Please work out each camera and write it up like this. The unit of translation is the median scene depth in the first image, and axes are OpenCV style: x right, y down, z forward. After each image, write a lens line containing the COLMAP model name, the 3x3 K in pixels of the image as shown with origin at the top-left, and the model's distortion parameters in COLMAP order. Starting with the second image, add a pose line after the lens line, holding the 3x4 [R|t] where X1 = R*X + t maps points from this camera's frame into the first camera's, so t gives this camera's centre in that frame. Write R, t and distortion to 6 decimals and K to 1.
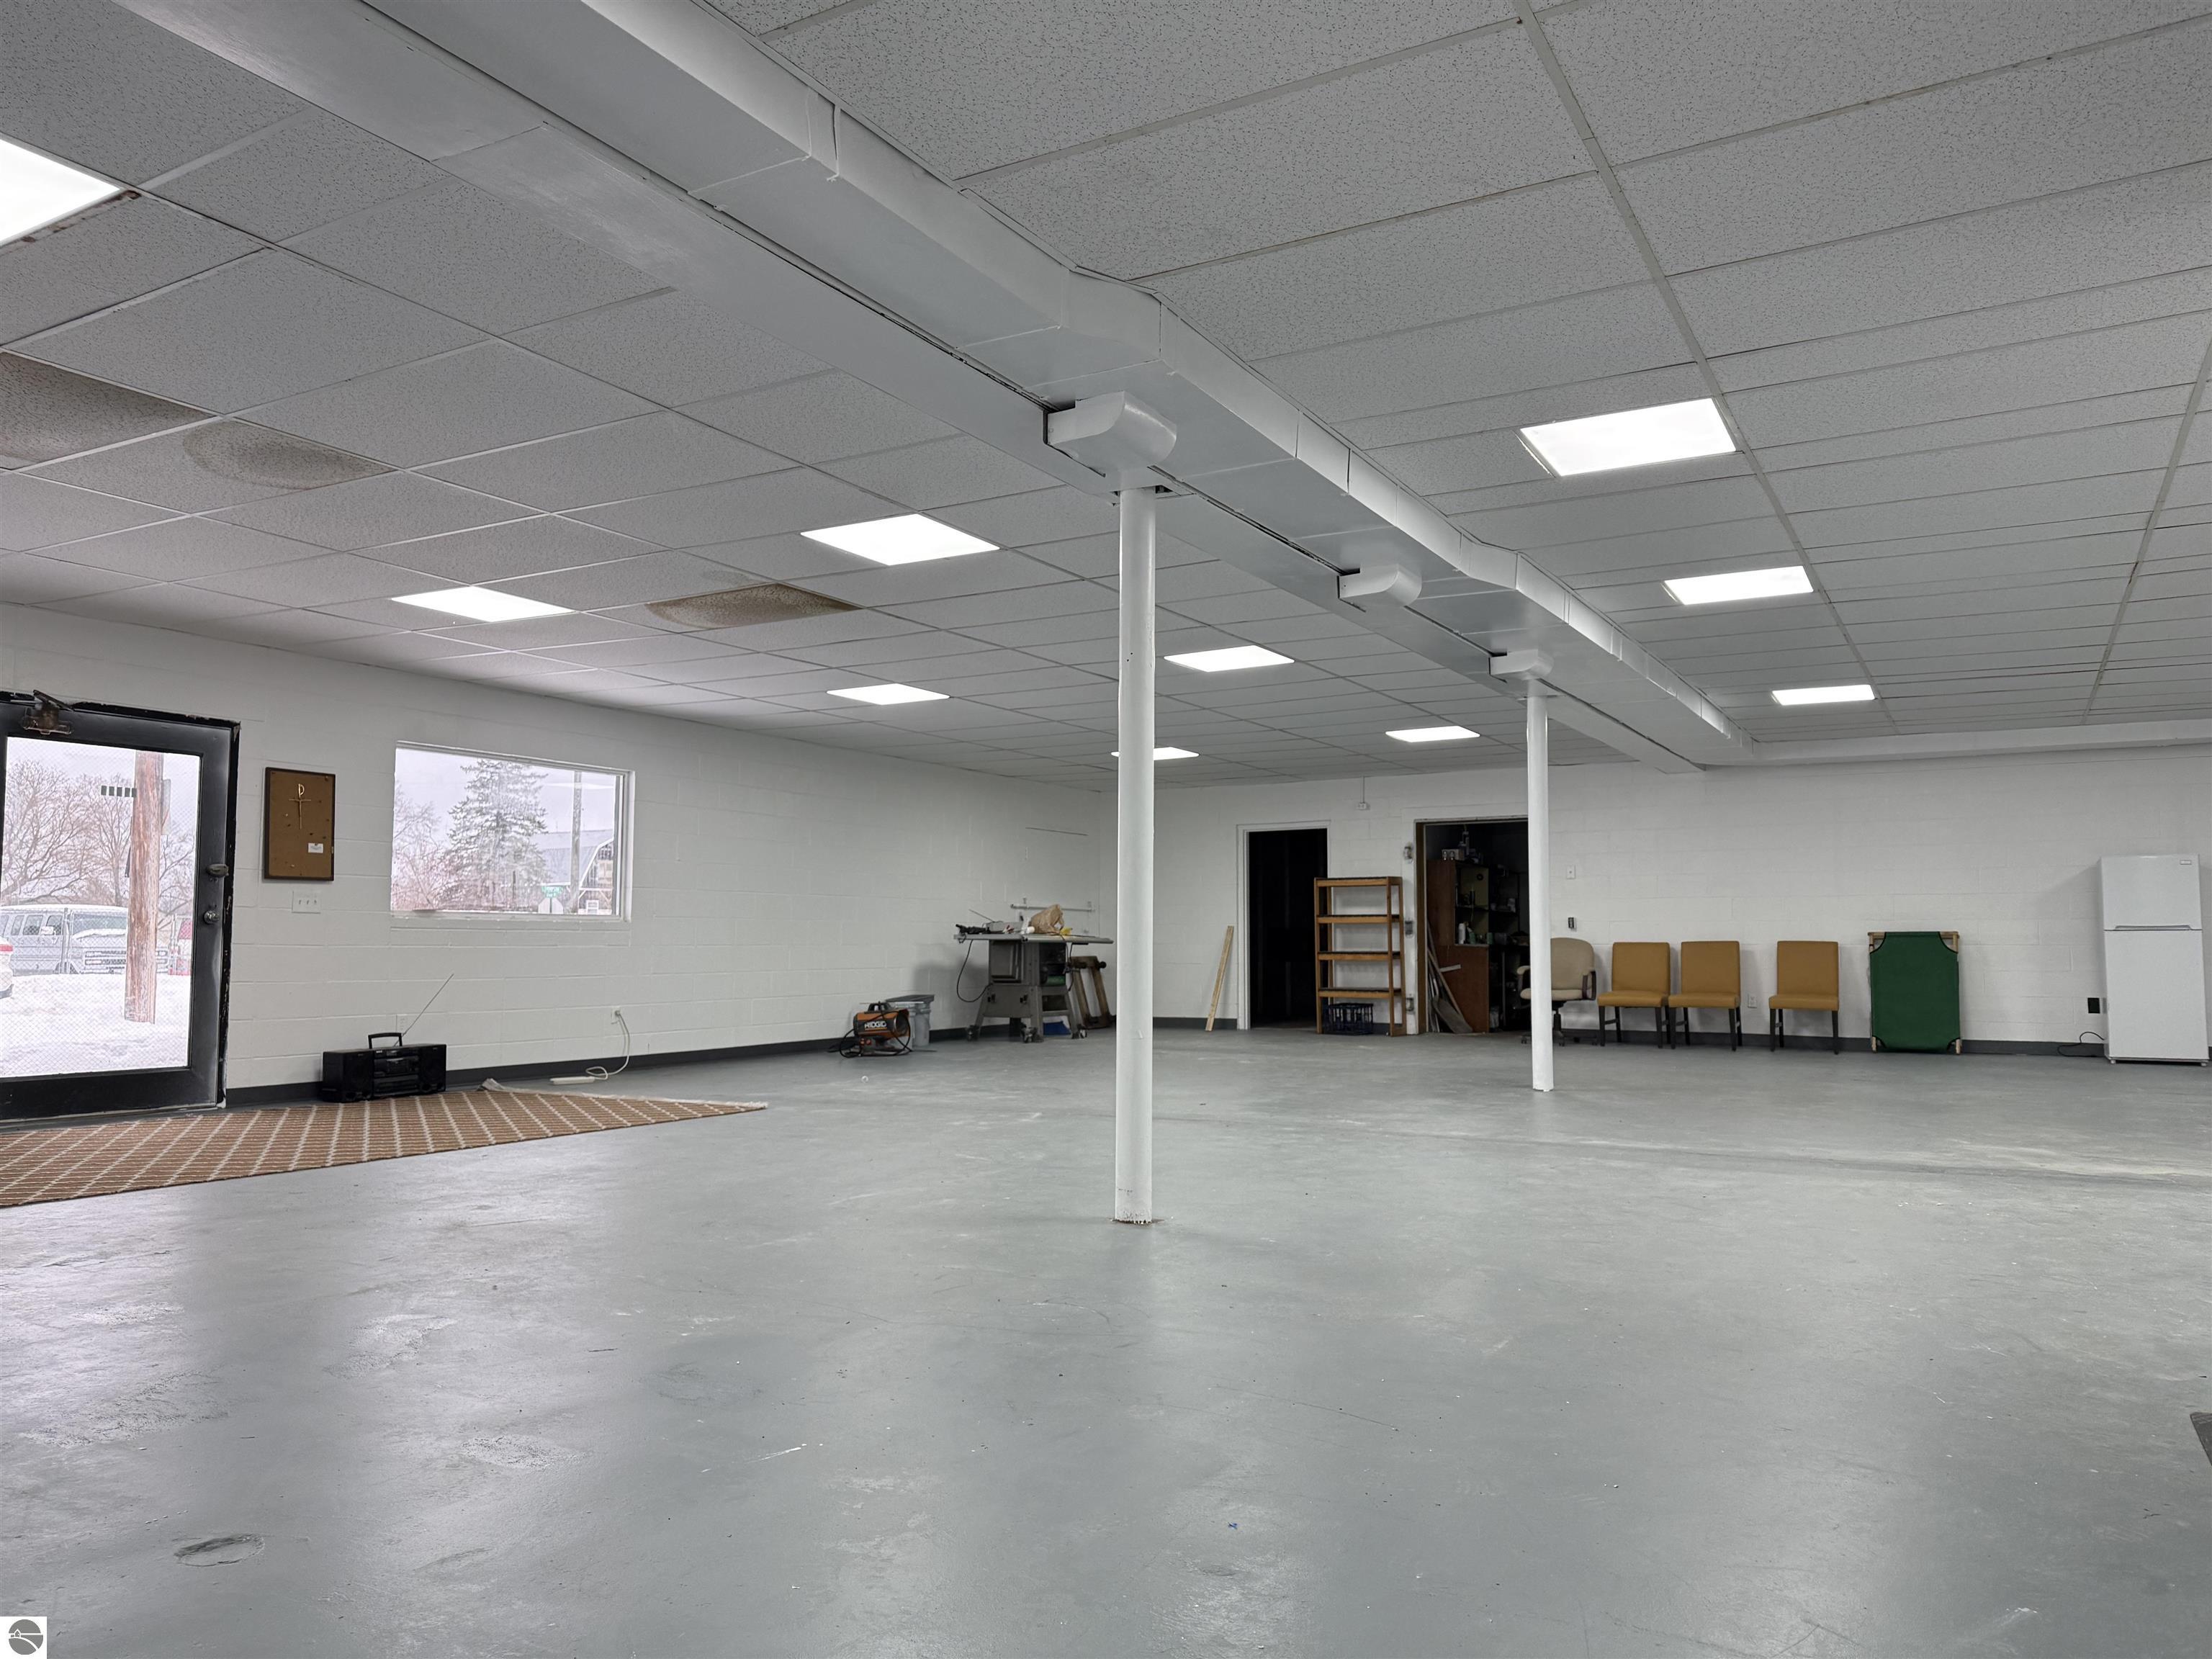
lens RADIAL K [[1565.7, 0, 1106.0], [0, 1565.7, 829.5], [0, 0, 1]] dist [-0.005392, -0.003011]
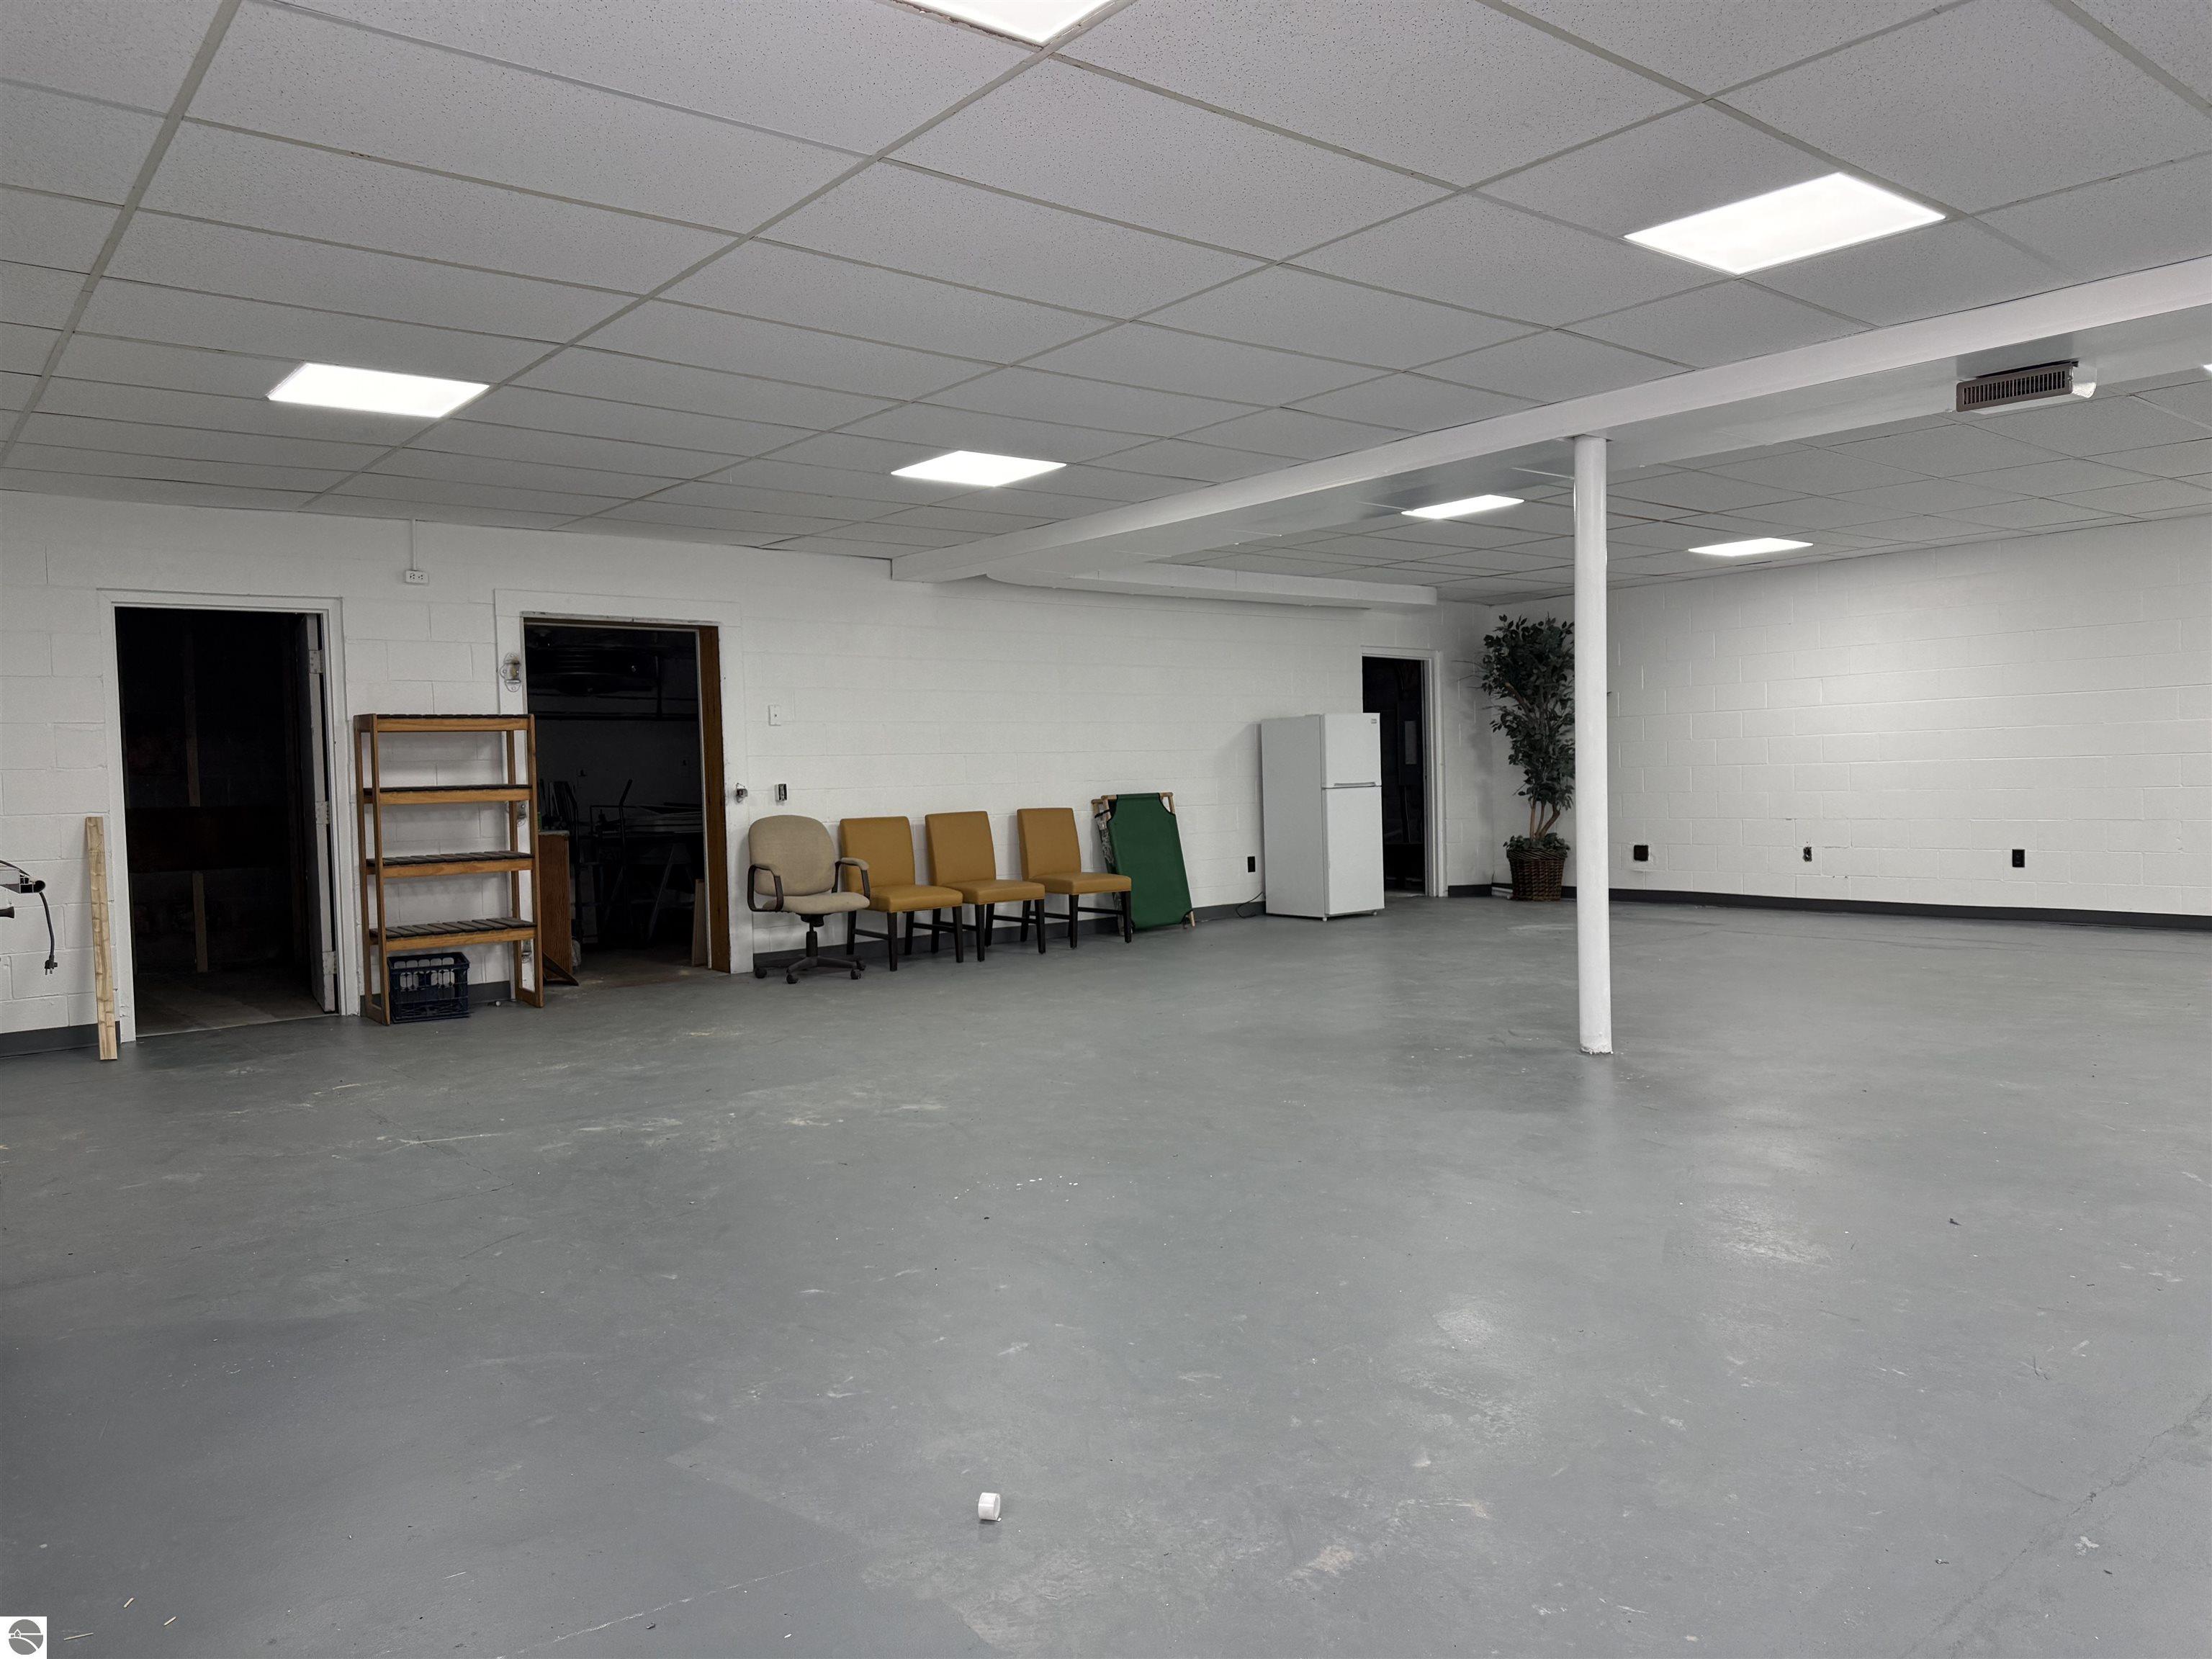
lens RADIAL K [[1546.5, 0, 1106.0], [0, 1546.5, 829.5], [0, 0, 1]] dist [0.056972, 0.000391]
pose [[0.360935, -0.054438, 0.931001, -0.264101], [-0.049338, 0.995782, 0.077353, 0.018624], [-0.931285, -0.073853, 0.356727, 0.650616]]
